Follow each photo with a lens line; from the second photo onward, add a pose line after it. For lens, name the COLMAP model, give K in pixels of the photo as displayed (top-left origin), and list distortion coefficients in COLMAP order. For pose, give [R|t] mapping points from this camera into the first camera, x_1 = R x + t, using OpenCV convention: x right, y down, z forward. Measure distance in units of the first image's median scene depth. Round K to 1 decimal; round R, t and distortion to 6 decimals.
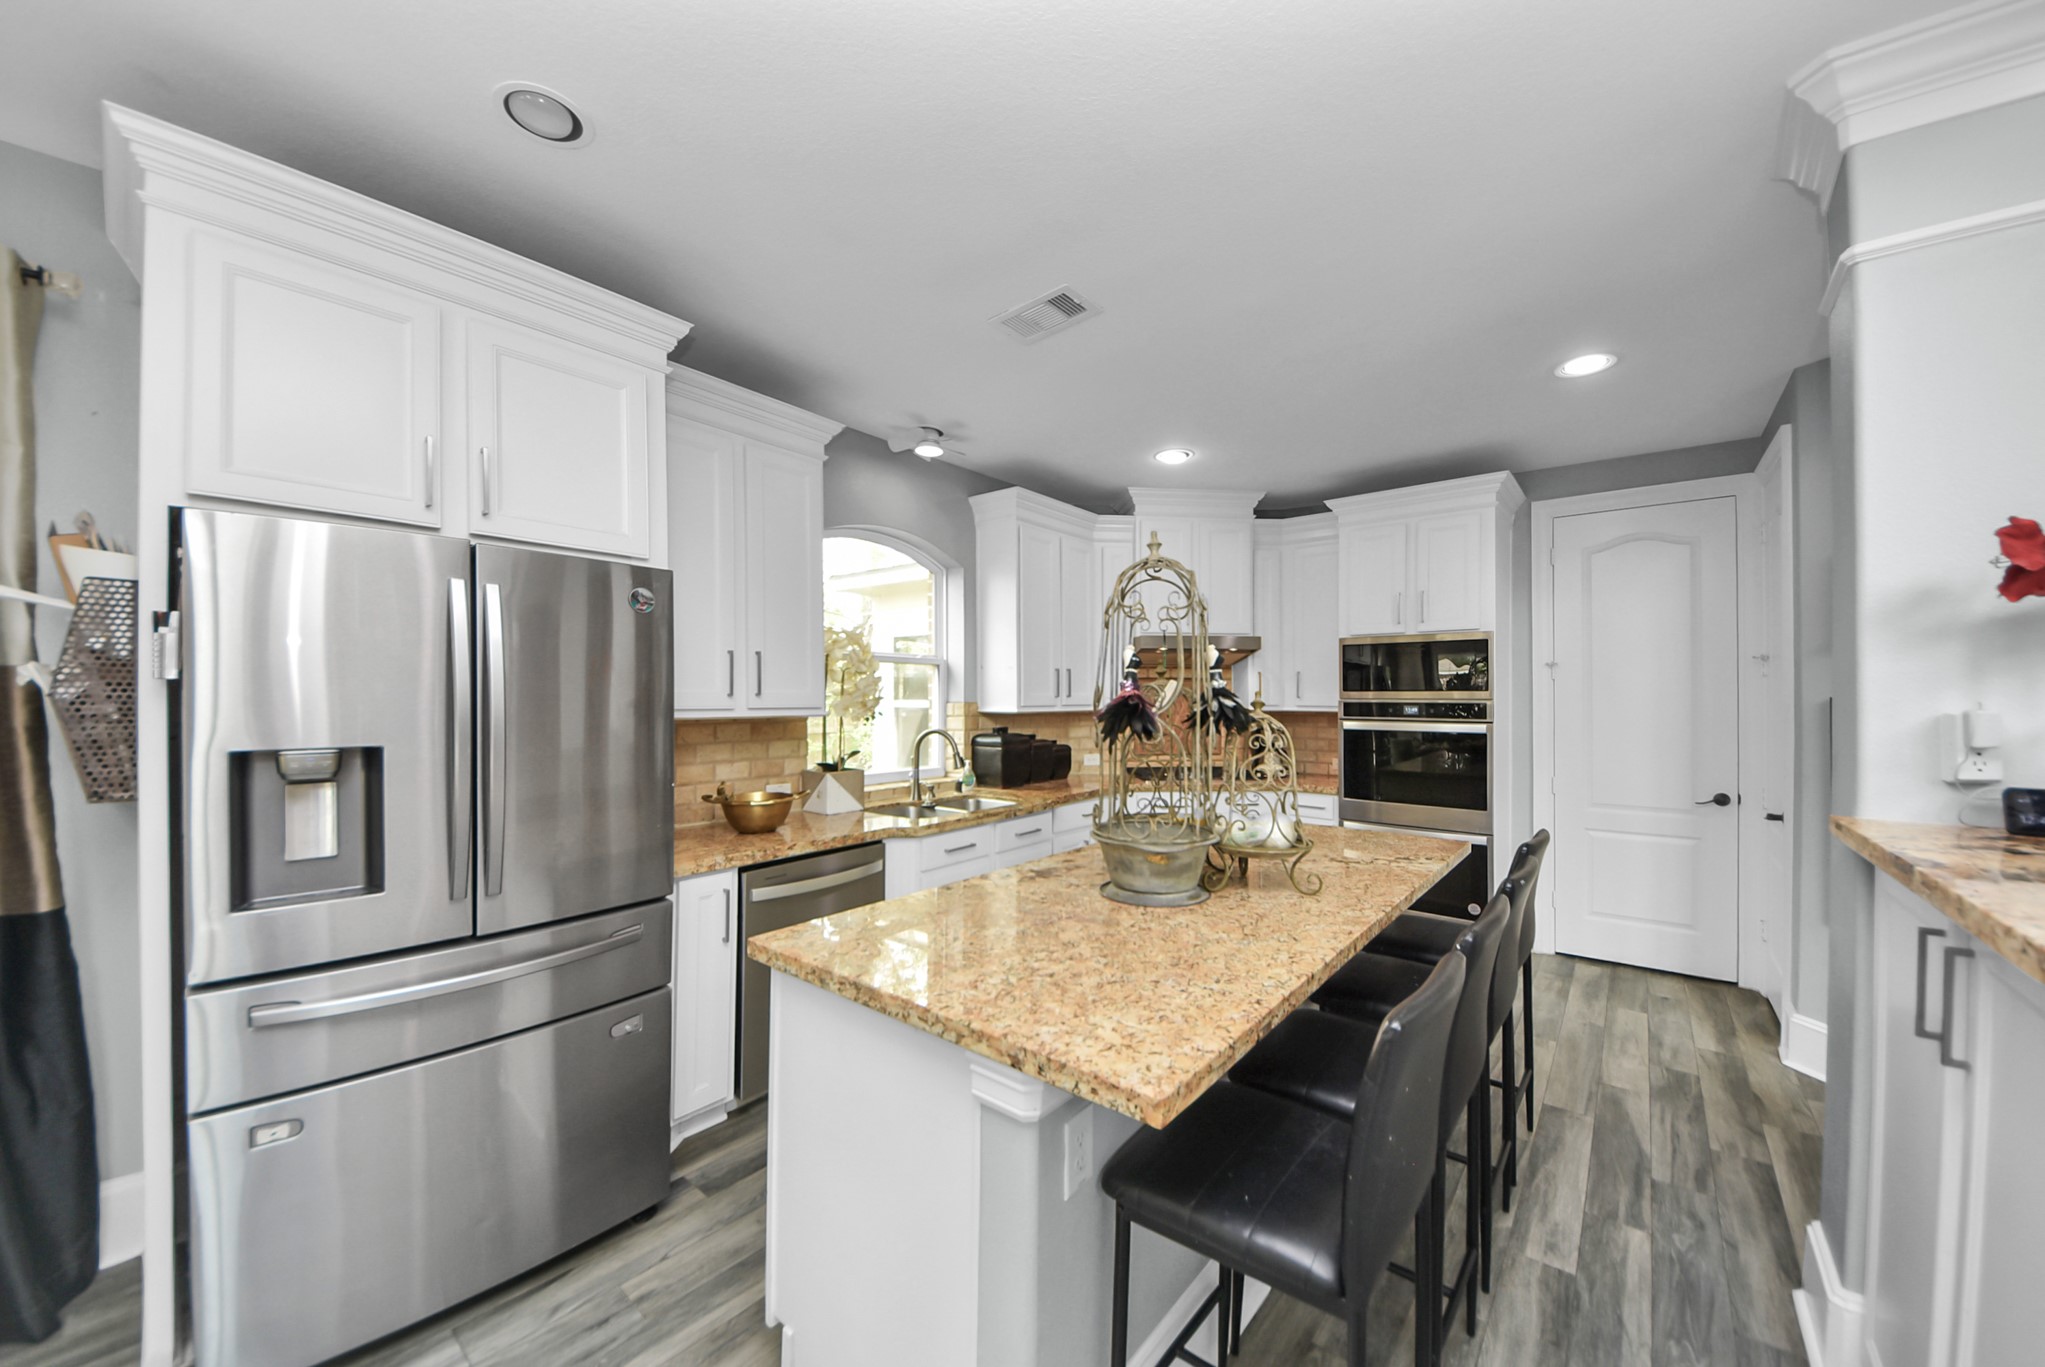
lens RADIAL K [[778.8, 0, 1025.5], [0, 778.8, 710.4], [0, 0, 1]] dist [-0.000804, -0.009668]
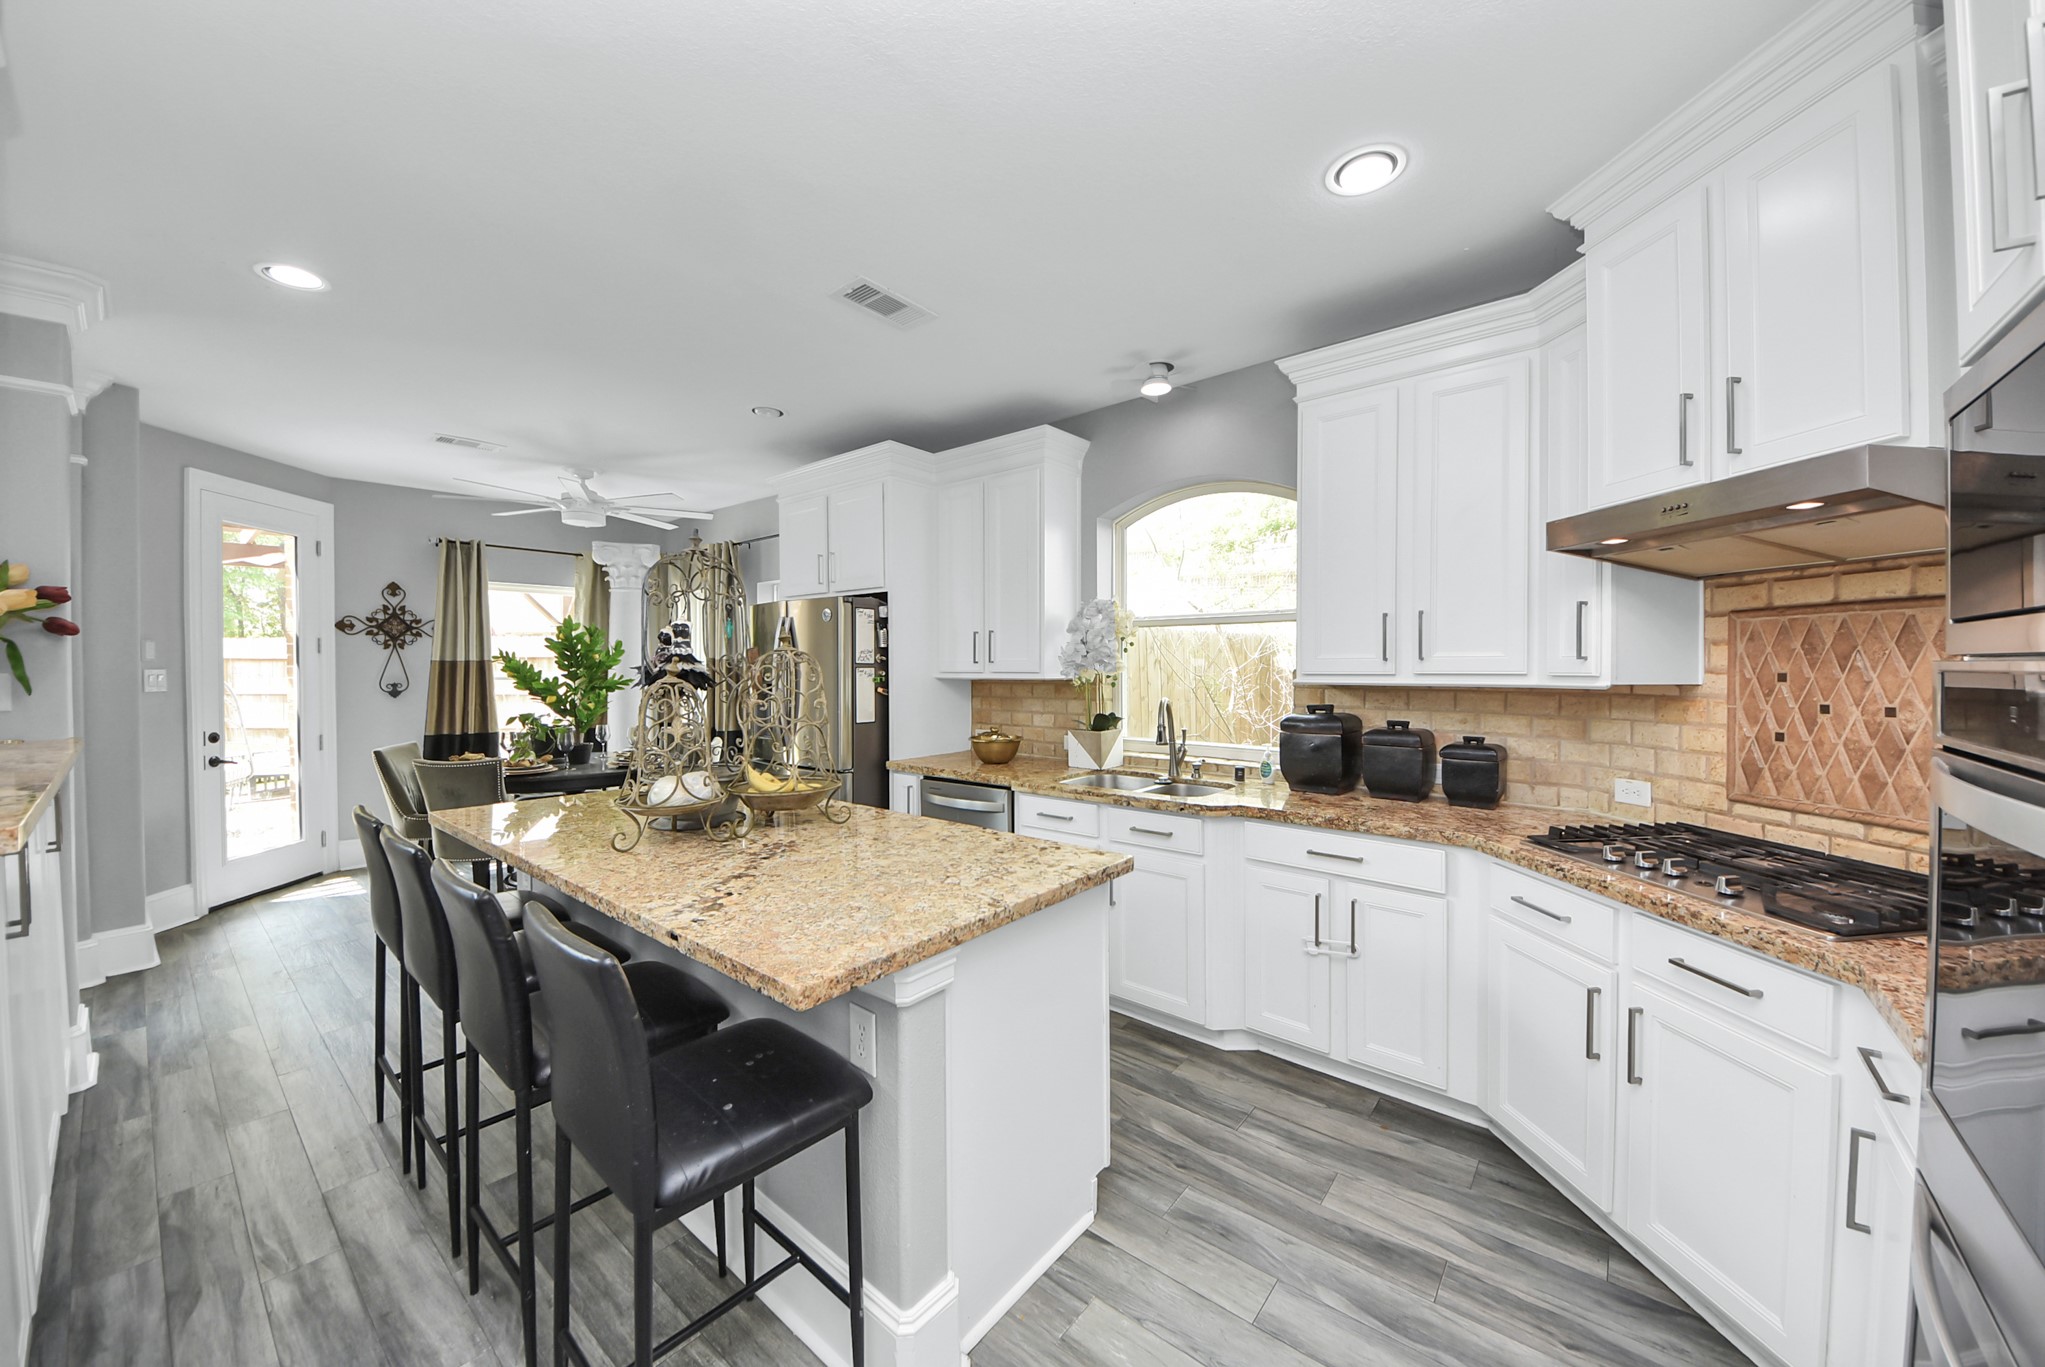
lens RADIAL K [[752.4, 0, 1027.2], [0, 752.4, 672.8], [0, 0, 1]] dist [0.000599, -0.007958]
pose [[-0.003005, 0.005001, -0.999983, 0.875289], [-0.010130, 0.999936, 0.005031, -0.006788], [0.999944, 0.010145, -0.002954, 0.975874]]
